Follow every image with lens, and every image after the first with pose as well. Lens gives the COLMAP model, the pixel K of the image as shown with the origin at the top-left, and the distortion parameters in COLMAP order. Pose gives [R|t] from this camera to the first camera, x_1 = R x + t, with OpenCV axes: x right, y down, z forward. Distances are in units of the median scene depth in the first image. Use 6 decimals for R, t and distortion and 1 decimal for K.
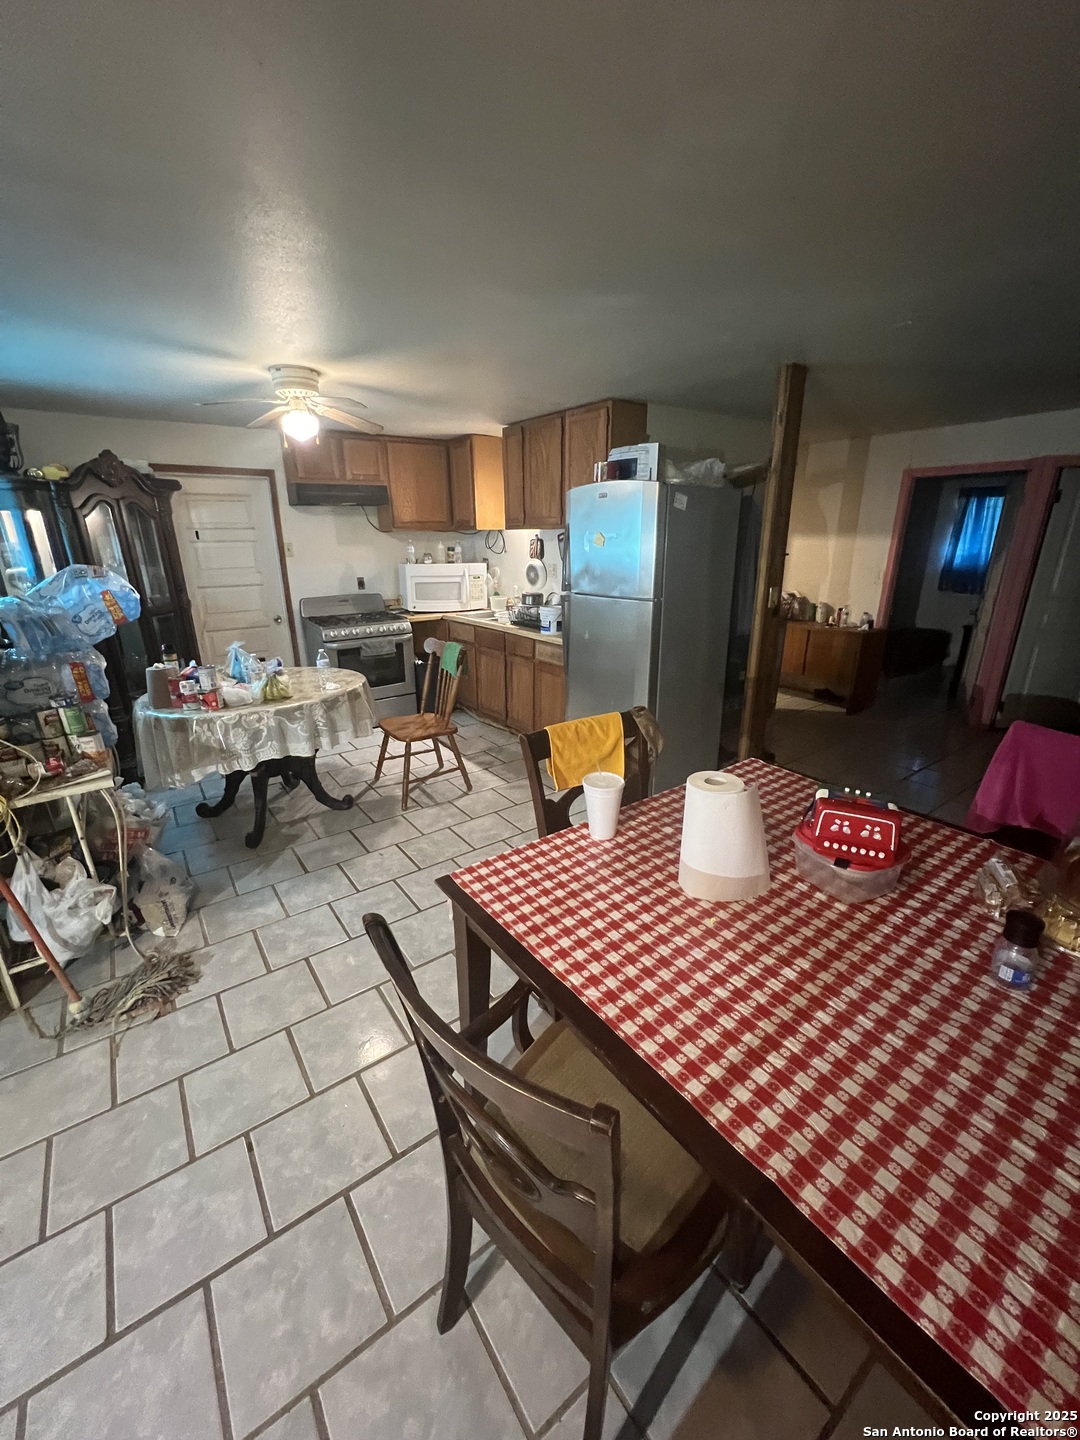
lens RADIAL K [[574.3, 0, 539.3], [0, 574.3, 719.8], [0, 0, 1]] dist [0.001407, -0.000211]
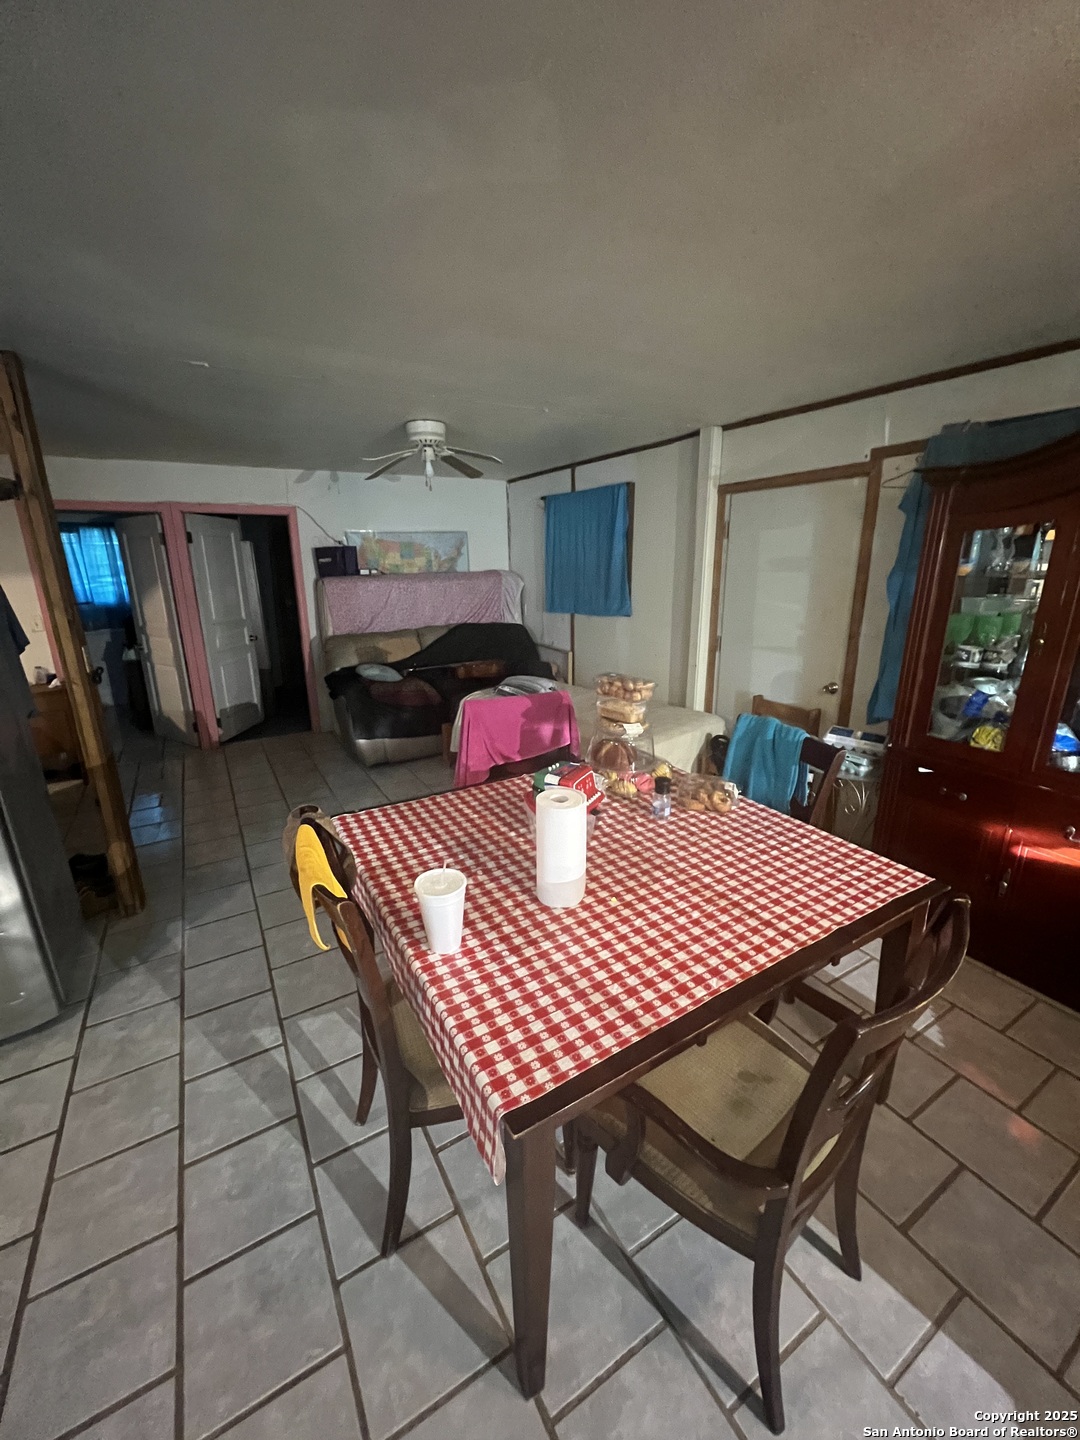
lens RADIAL K [[574.3, 0, 537.1], [0, 574.3, 718.7], [0, 0, 1]] dist [0.001407, -0.000211]
pose [[0.097359, -0.270170, 0.957878, -0.300131], [0.320864, 0.919580, 0.226755, -0.125749], [-0.942108, 0.285272, 0.176217, 0.333943]]
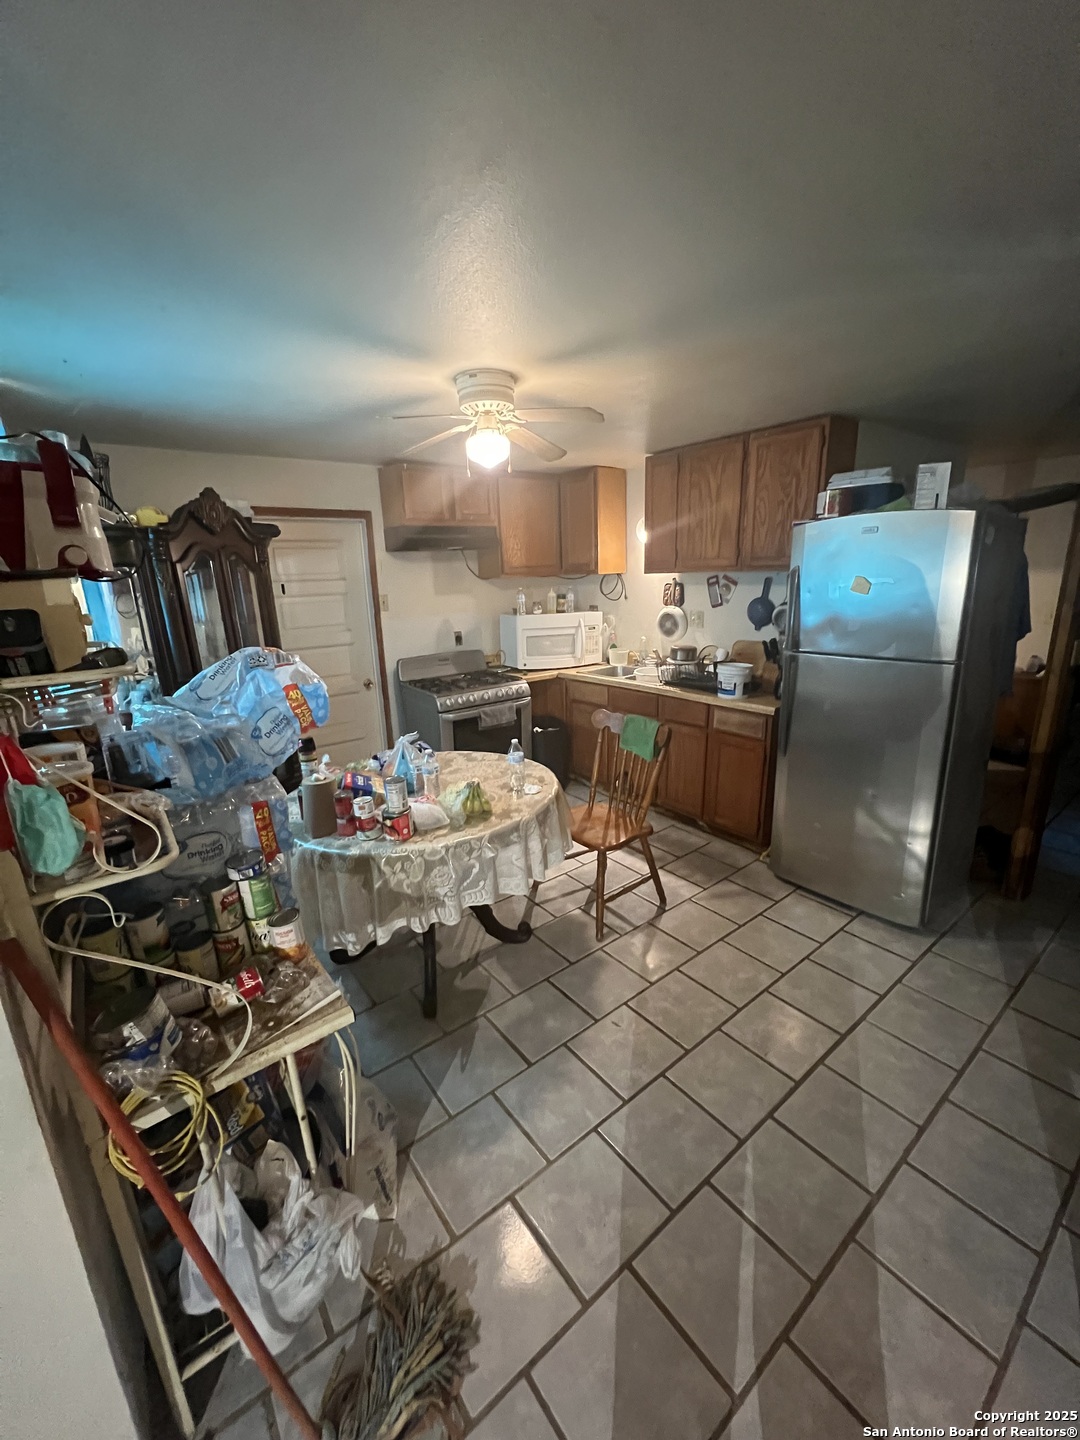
lens RADIAL K [[574.3, 0, 541.7], [0, 574.3, 721.3], [0, 0, 1]] dist [0.001407, -0.000211]
pose [[0.999288, -0.030012, 0.022880, -0.354372], [0.031329, 0.997731, -0.059594, -0.098707], [-0.021040, 0.060268, 0.997960, 0.246787]]
